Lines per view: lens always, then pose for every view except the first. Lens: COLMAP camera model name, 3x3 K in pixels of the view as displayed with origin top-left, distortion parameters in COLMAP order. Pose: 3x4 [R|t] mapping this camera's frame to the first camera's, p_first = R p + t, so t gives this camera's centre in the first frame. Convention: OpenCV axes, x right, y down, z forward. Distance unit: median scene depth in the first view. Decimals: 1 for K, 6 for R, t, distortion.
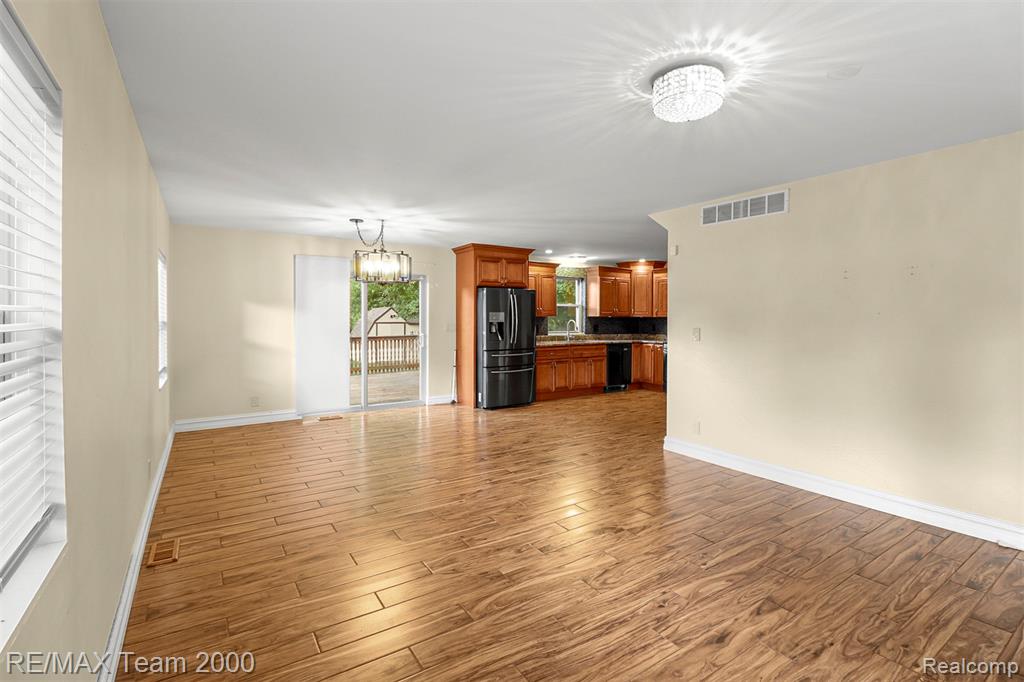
lens RADIAL K [[476.2, 0, 508.6], [0, 476.2, 321.4], [0, 0, 1]] dist [-0.000111, -0.000052]
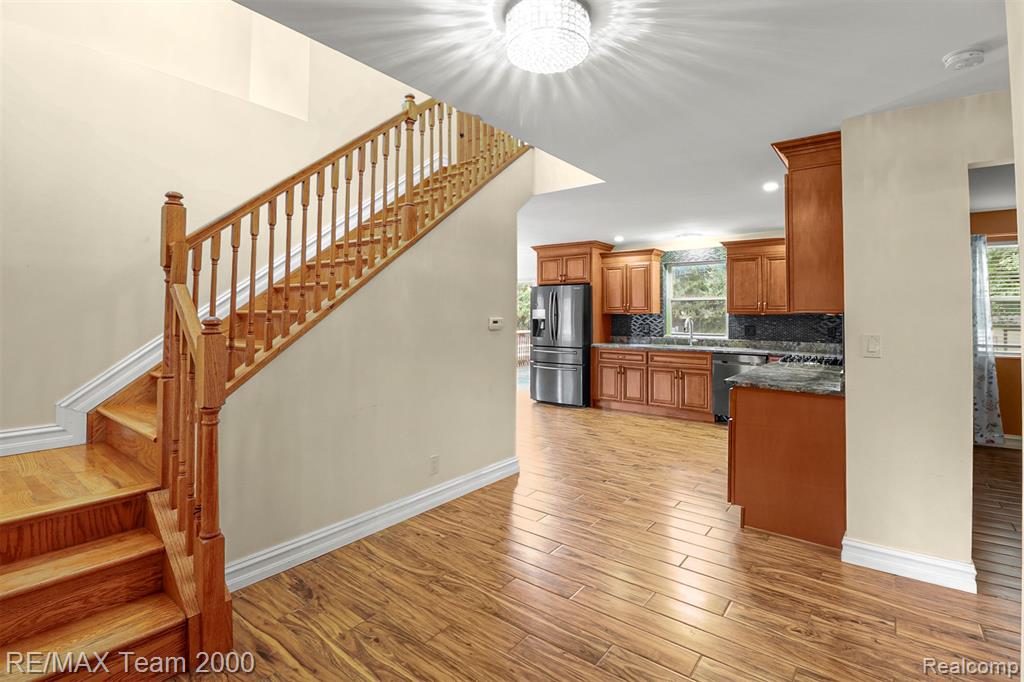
lens RADIAL K [[476.2, 0, 508.6], [0, 476.2, 321.4], [0, 0, 1]] dist [-0.000111, -0.000052]
pose [[0.320482, 0.007224, -0.947227, 0.759063], [-0.012115, 0.999920, 0.003527, 0.003023], [0.947177, 0.010346, 0.320544, 0.484130]]
